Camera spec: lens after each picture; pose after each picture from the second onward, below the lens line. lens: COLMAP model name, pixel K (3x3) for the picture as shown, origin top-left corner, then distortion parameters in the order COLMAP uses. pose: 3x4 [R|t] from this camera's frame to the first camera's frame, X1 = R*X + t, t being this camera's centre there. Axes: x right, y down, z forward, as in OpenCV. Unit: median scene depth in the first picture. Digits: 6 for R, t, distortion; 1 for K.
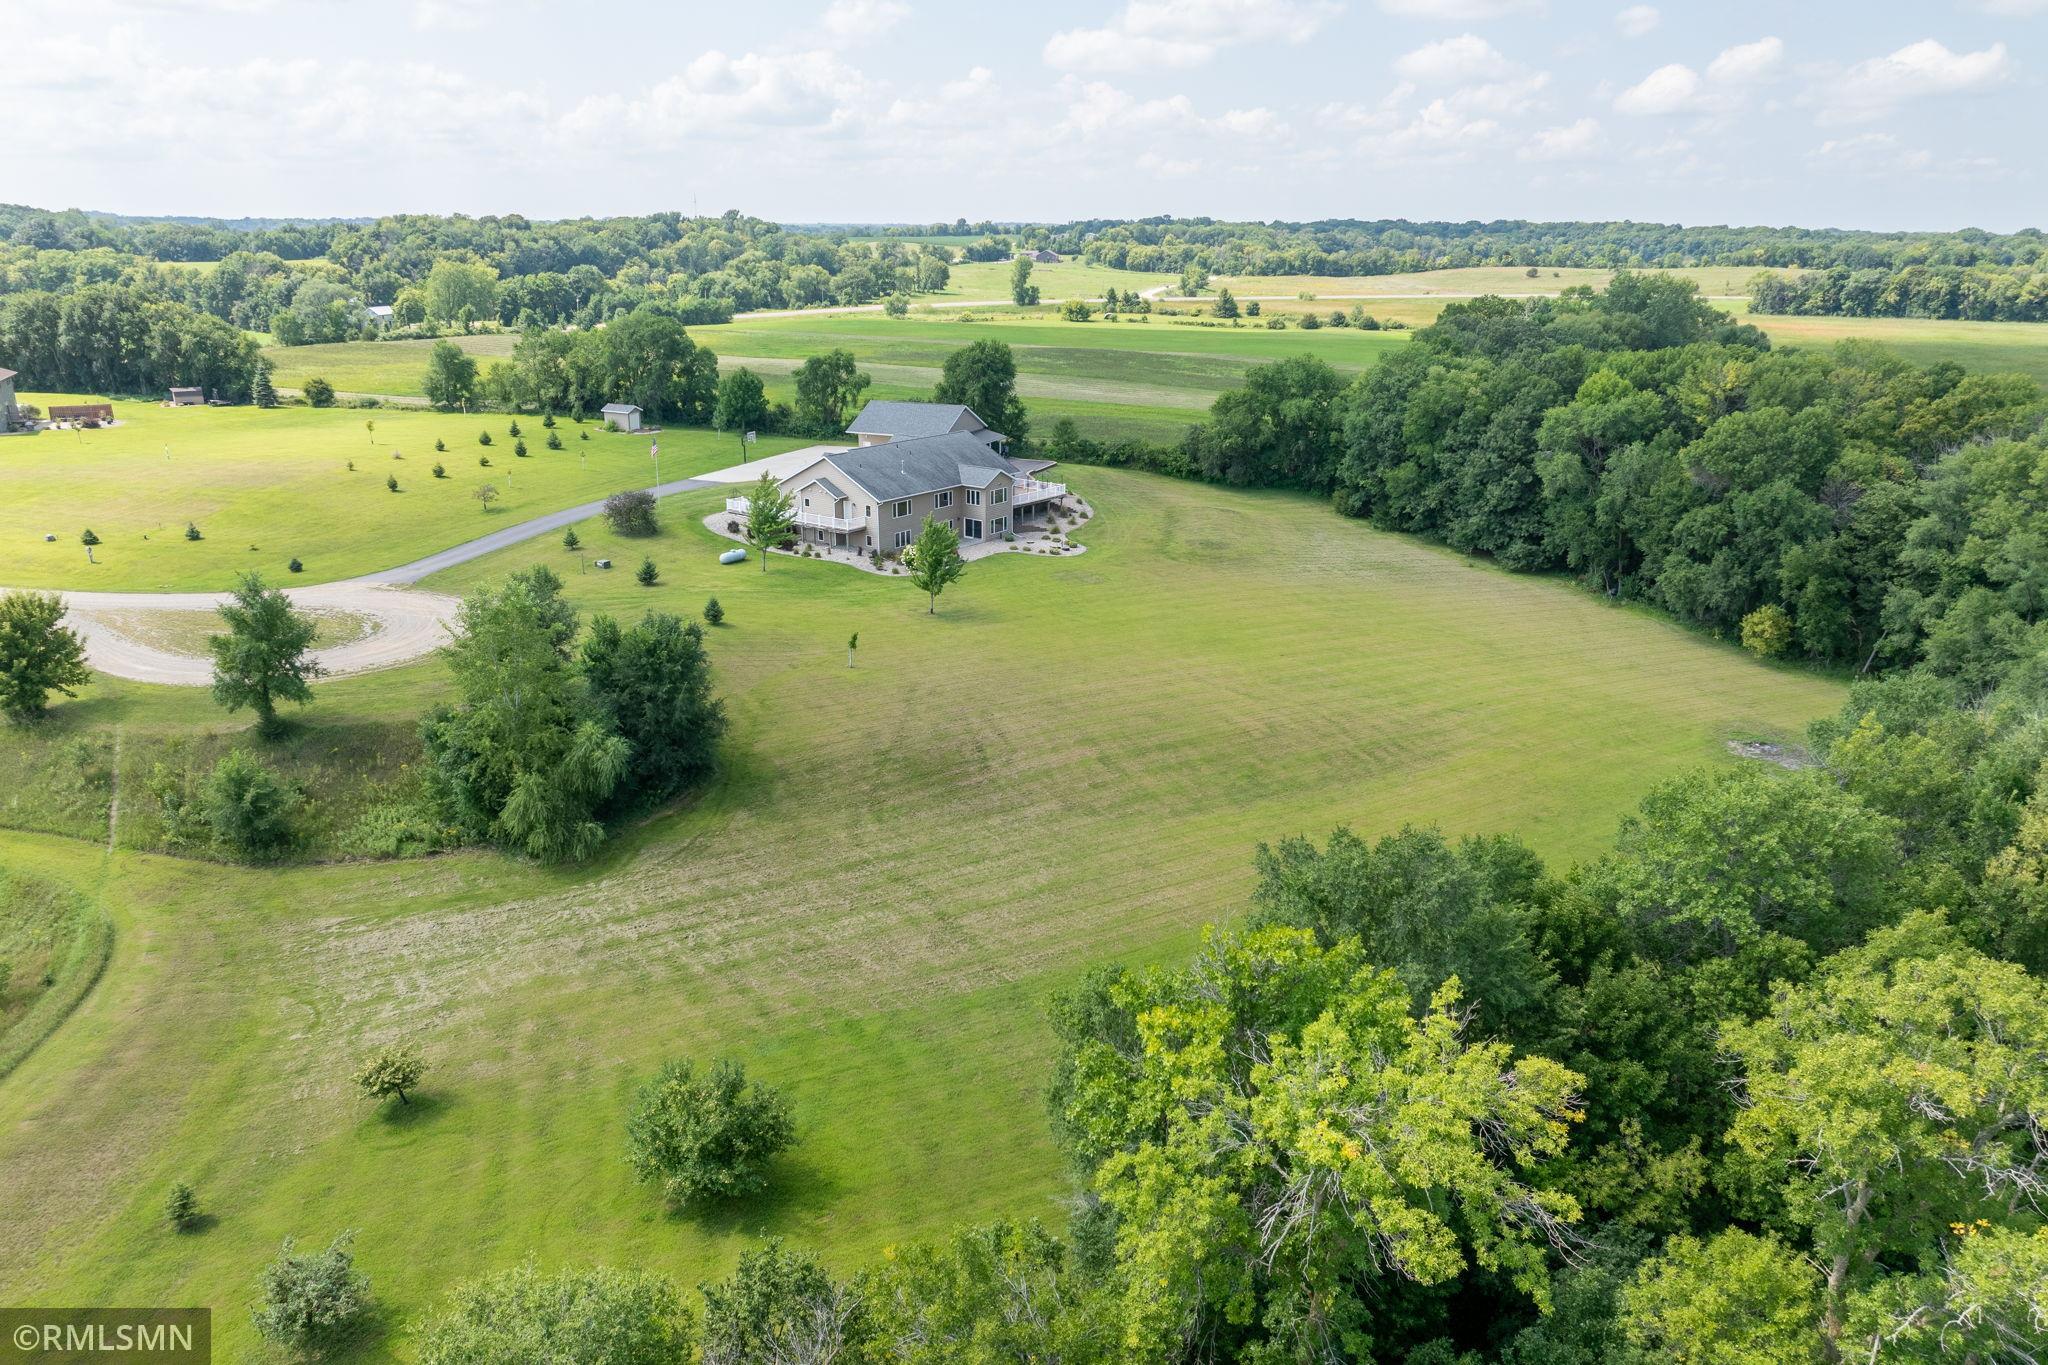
lens RADIAL K [[1440.5, 0, 1026.4], [0, 1440.5, 645.8], [0, 0, 1]] dist [-0.031987, 0.017325]
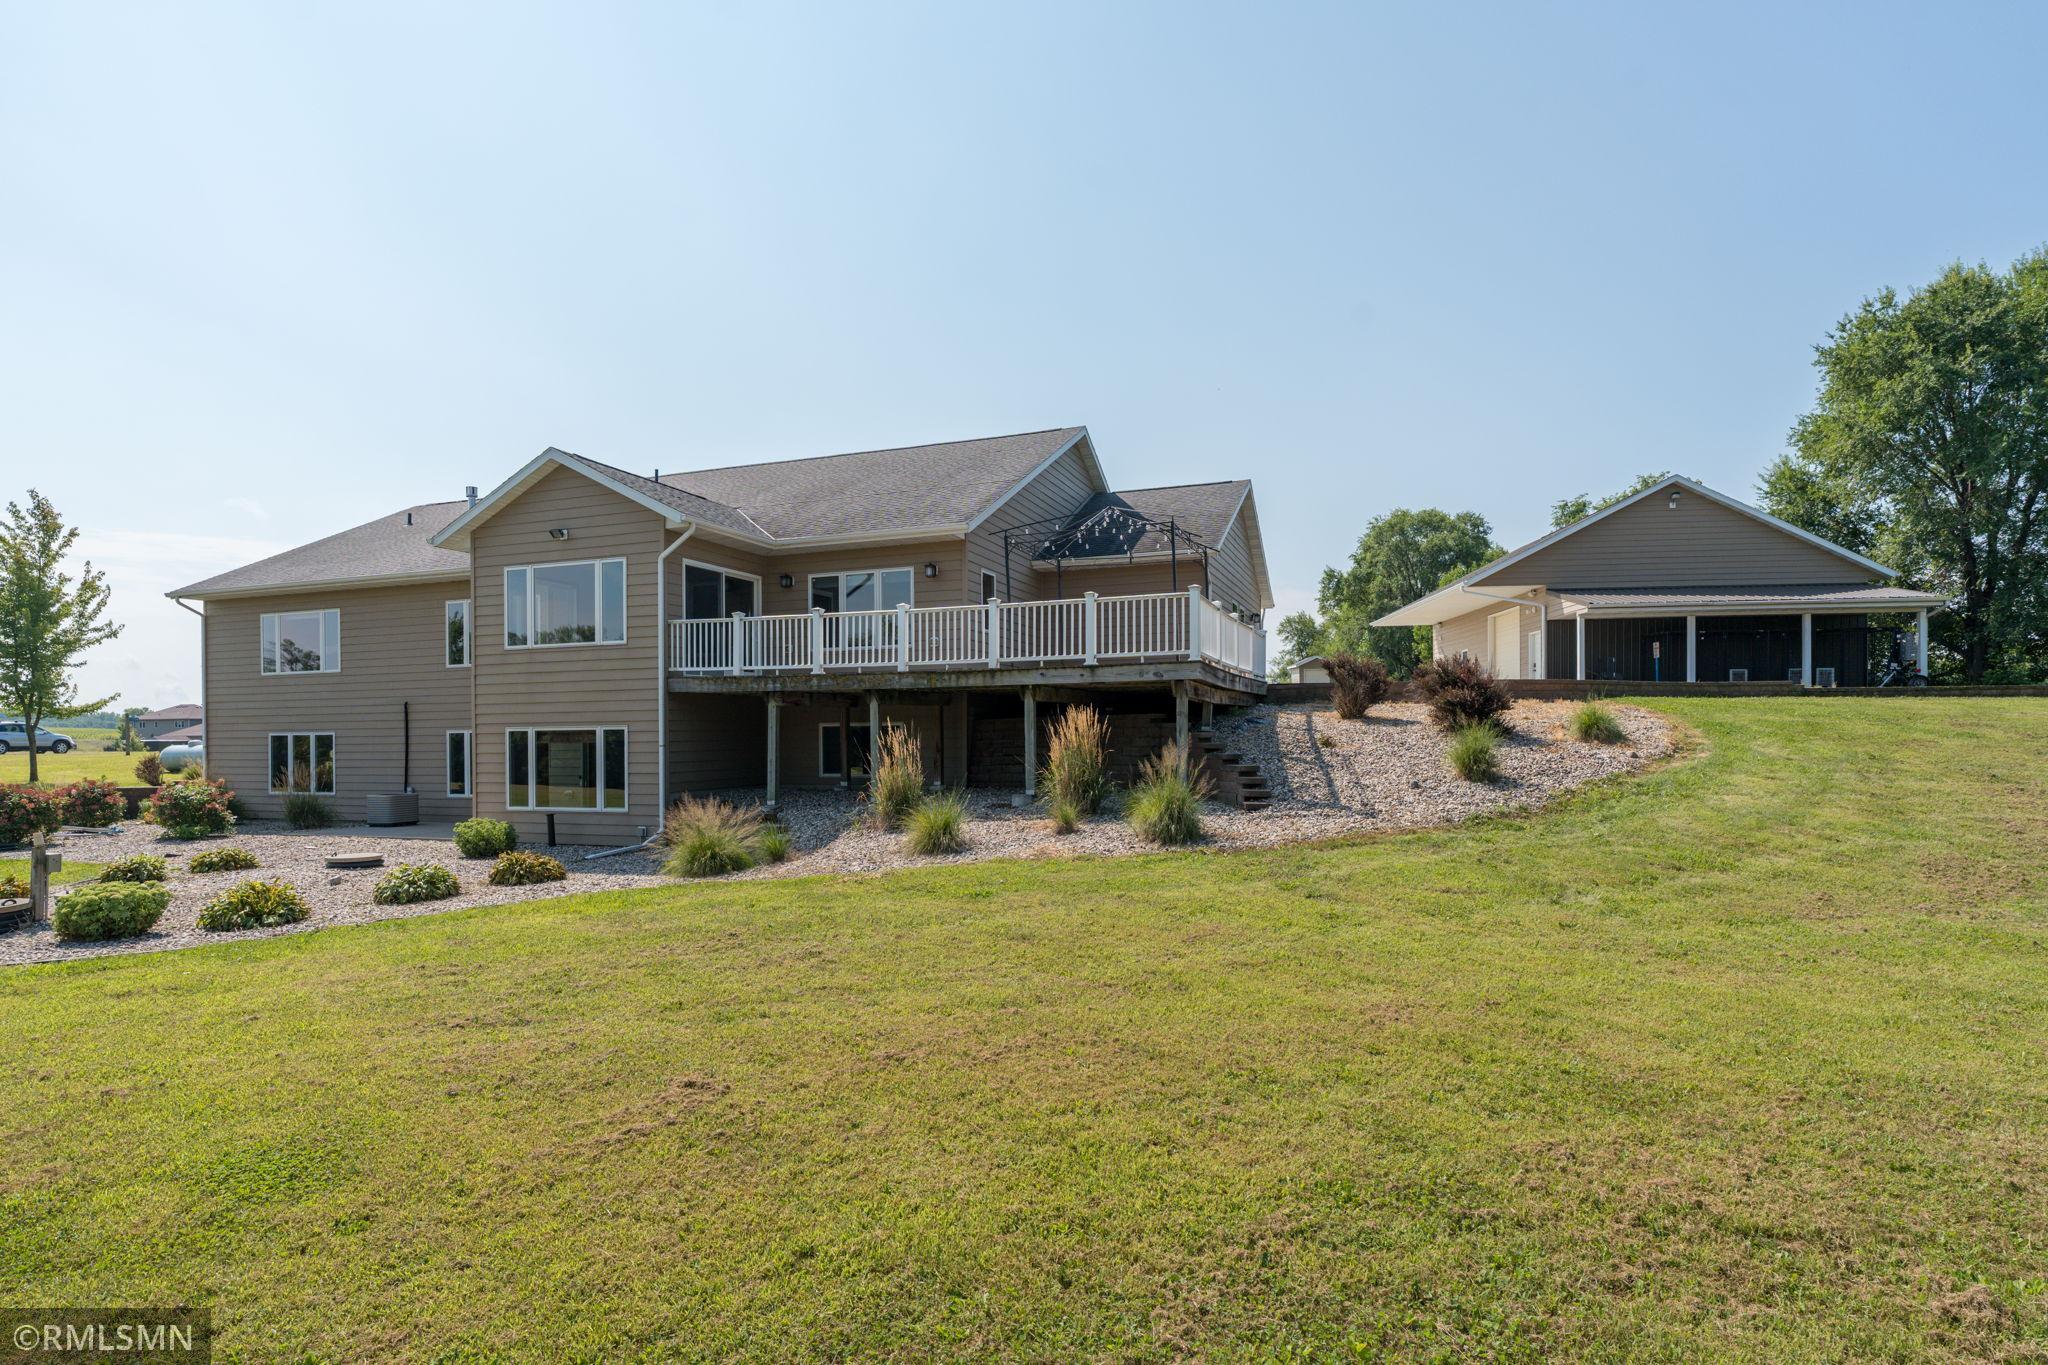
lens RADIAL K [[1050.1, 0, 980.6], [0, 1050.1, 765.9], [0, 0, 1]] dist [-0.006558, 0.000357]
pose [[0.271633, 0.019315, -0.962207, 0.029576], [-0.266115, 0.962325, -0.055807, -0.022255], [0.924878, 0.271217, 0.266539, 0.248907]]
